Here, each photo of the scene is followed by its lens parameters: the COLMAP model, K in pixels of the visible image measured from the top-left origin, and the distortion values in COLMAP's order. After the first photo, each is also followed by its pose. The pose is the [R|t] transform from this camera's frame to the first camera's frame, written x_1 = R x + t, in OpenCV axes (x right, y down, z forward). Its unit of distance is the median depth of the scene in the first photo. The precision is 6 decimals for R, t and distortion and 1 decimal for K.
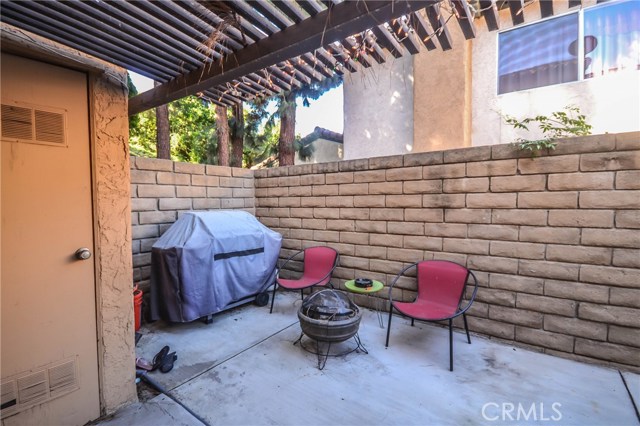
lens RADIAL K [[291.6, 0, 315.6], [0, 291.6, 212.2], [0, 0, 1]] dist [-0.003388, -0.000886]
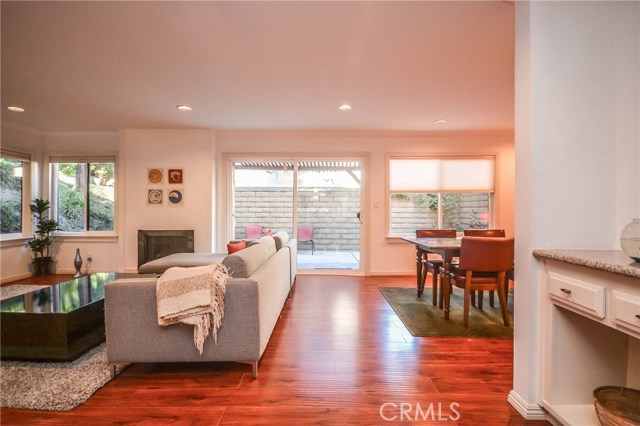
lens RADIAL K [[291.6, 0, 315.6], [0, 291.6, 212.2], [0, 0, 1]] dist [-0.003388, -0.000886]
pose [[0.817972, 0.012038, 0.575132, -1.115378], [0.010121, 0.999325, -0.035310, 0.134574], [-0.575168, 0.034703, 0.817299, -1.380051]]
